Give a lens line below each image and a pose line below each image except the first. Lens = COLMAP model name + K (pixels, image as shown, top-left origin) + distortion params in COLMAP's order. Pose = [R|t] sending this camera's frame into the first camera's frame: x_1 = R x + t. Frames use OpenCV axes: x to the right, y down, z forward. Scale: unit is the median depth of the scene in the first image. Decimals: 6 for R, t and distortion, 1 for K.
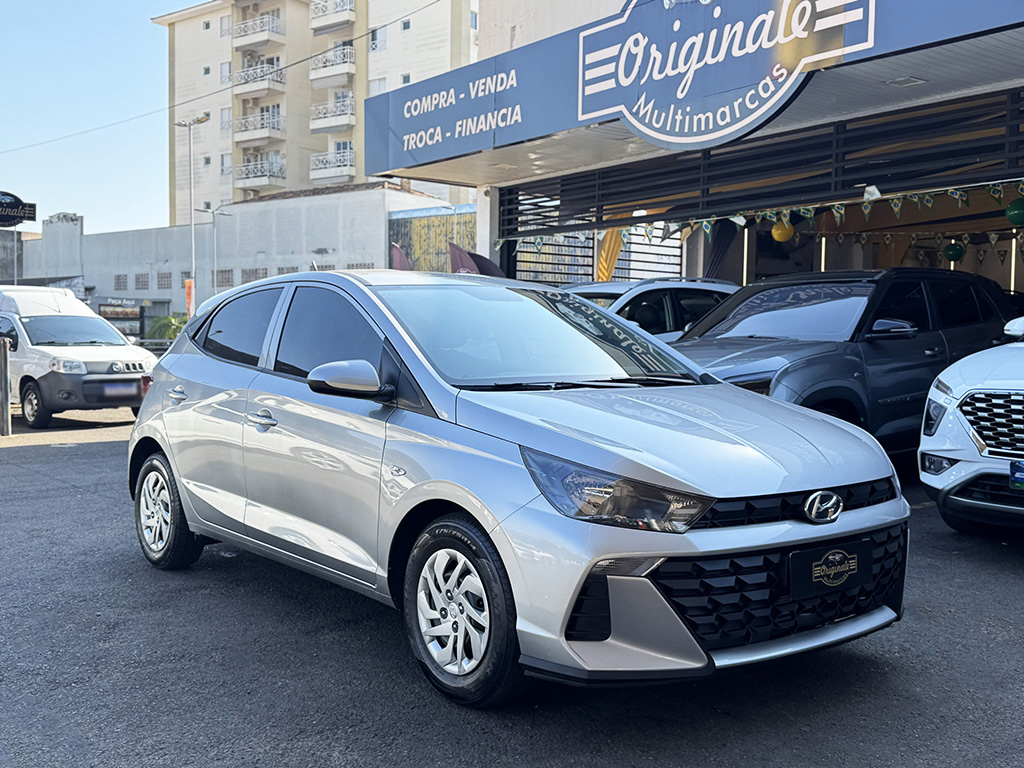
lens RADIAL K [[1054.1, 0, 512.0], [0, 1054.1, 384.0], [0, 0, 1]] dist [0.217892, -0.539991]
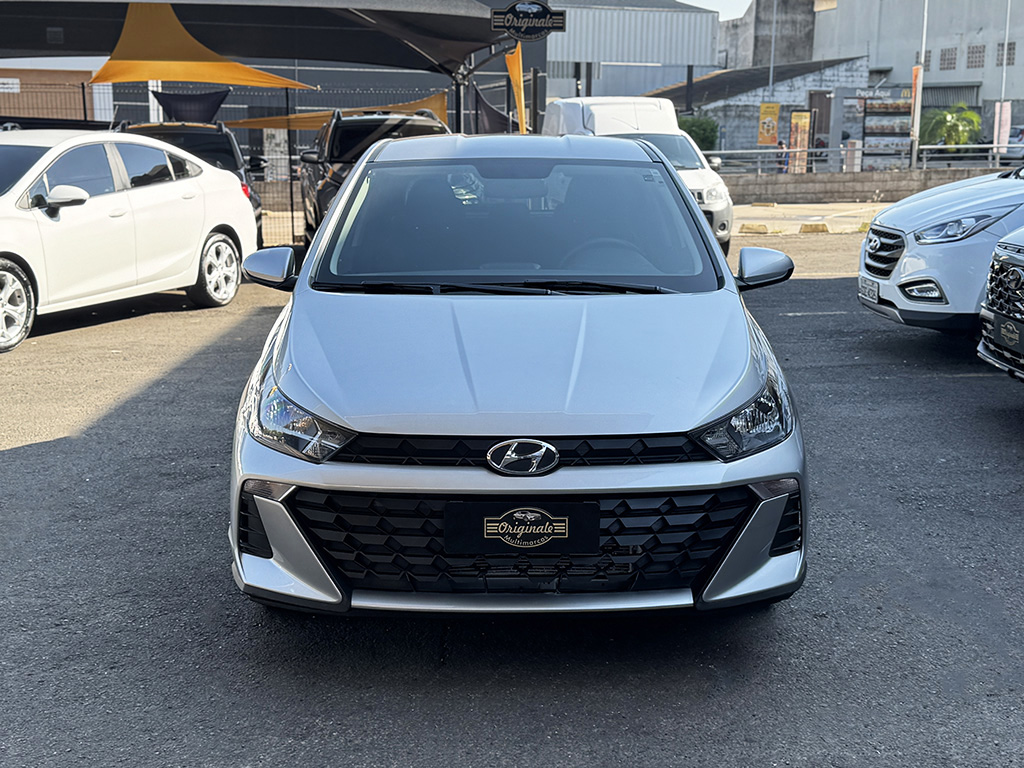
lens RADIAL K [[1406.4, 0, 512.0], [0, 1406.4, 384.0], [0, 0, 1]] dist [0.165196, -0.368429]
pose [[0.784510, 0.104869, -0.611184, 0.955543], [-0.021583, 0.989617, 0.142099, -0.102072], [0.619740, -0.098287, 0.778628, 0.120053]]
